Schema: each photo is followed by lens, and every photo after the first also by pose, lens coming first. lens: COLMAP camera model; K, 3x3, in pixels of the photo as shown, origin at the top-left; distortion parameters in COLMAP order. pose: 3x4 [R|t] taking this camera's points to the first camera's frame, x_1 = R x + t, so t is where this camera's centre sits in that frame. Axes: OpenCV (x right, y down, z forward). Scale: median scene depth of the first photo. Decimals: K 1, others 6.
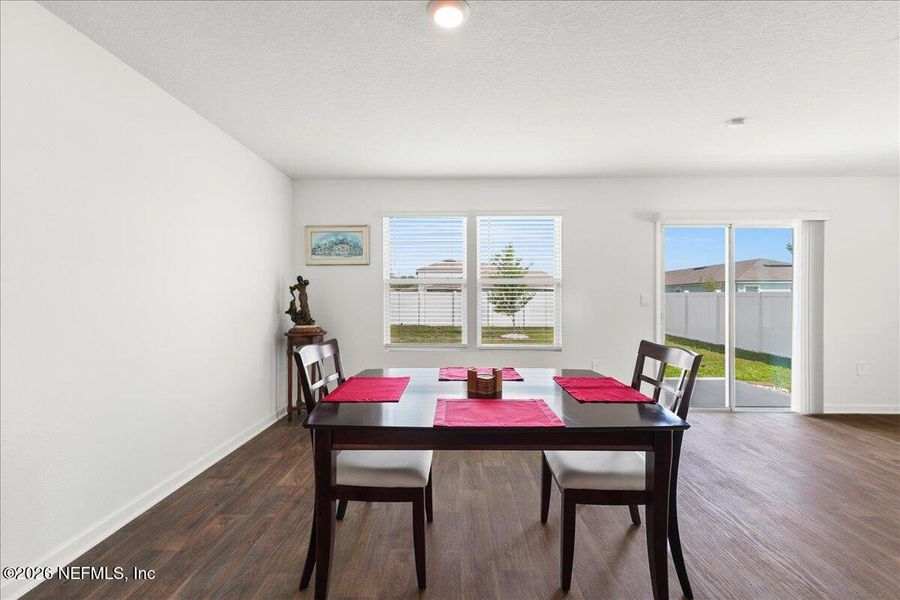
lens RADIAL K [[364.6, 0, 455.6], [0, 364.6, 299.6], [0, 0, 1]] dist [0.008764, -0.000939]
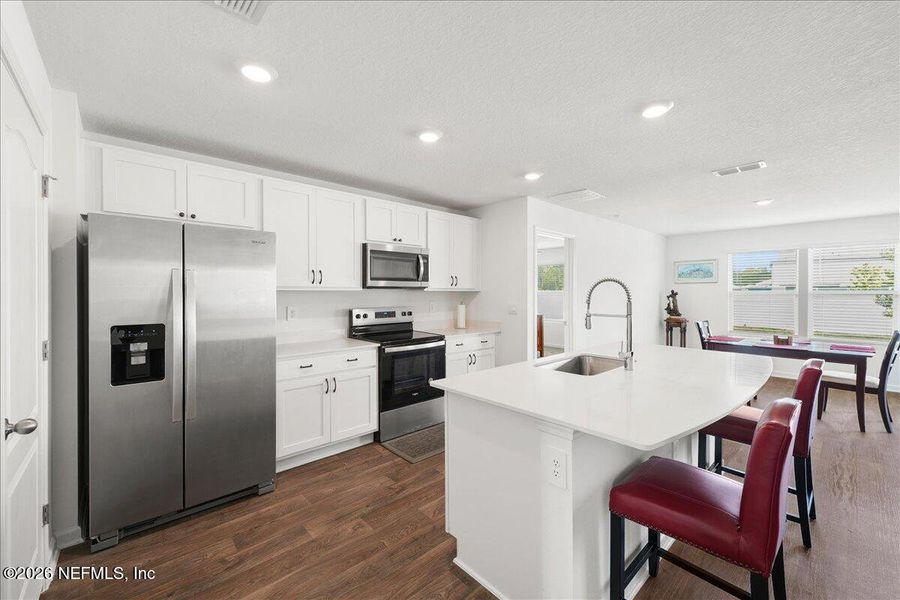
lens RADIAL K [[364.6, 0, 446.1], [0, 364.6, 292.6], [0, 0, 1]] dist [0.008764, -0.000939]
pose [[0.672179, 0.009826, -0.740324, 0.183676], [-0.005644, 0.999951, 0.008148, -0.060744], [0.740367, -0.001298, 0.672201, -1.128565]]
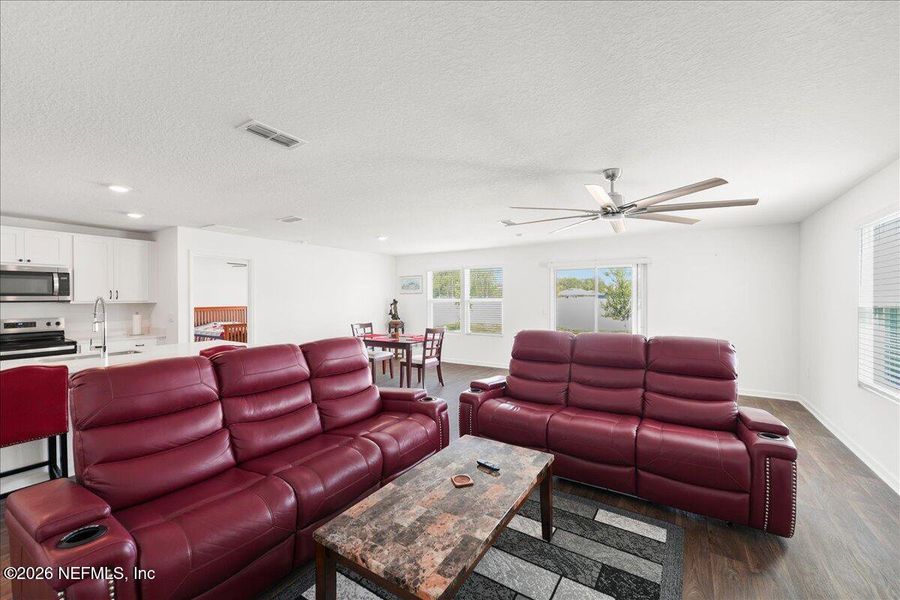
lens RADIAL K [[364.6, 0, 452.1], [0, 364.6, 298.7], [0, 0, 1]] dist [0.008764, -0.000939]
pose [[0.839785, 0.001687, -0.542916, 1.177402], [0.001180, 0.999987, 0.004933, -0.079242], [0.542917, -0.004783, 0.839773, -0.788826]]
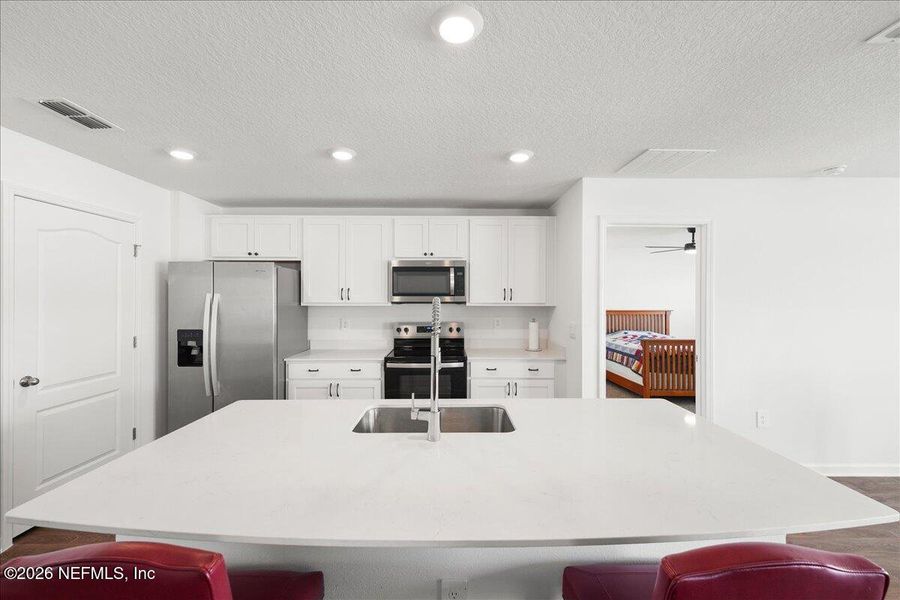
lens RADIAL K [[364.6, 0, 454.1], [0, 364.6, 299.5], [0, 0, 1]] dist [0.008764, -0.000939]
pose [[0.009525, 0.015802, -0.999830, 0.339418], [-0.000877, 0.999875, 0.015794, -0.090955], [0.999954, 0.000727, 0.009538, -0.470113]]
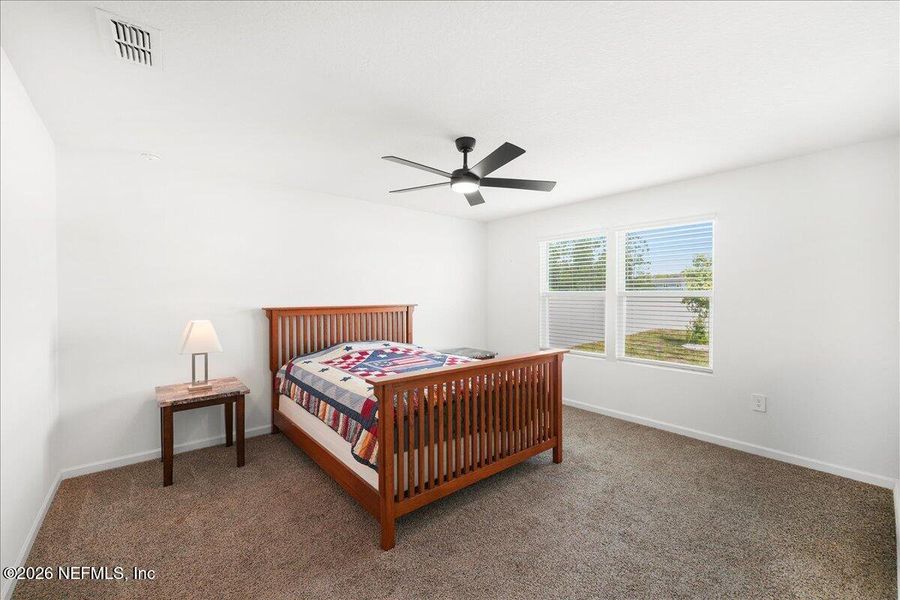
lens RADIAL K [[364.6, 0, 450.7], [0, 364.6, 297.0], [0, 0, 1]] dist [0.008764, -0.000939]
pose [[0.640156, 0.014331, -0.768112, -0.503444], [-0.002178, 0.999856, 0.016840, -0.053805], [0.768242, -0.009107, 0.640095, -0.031587]]
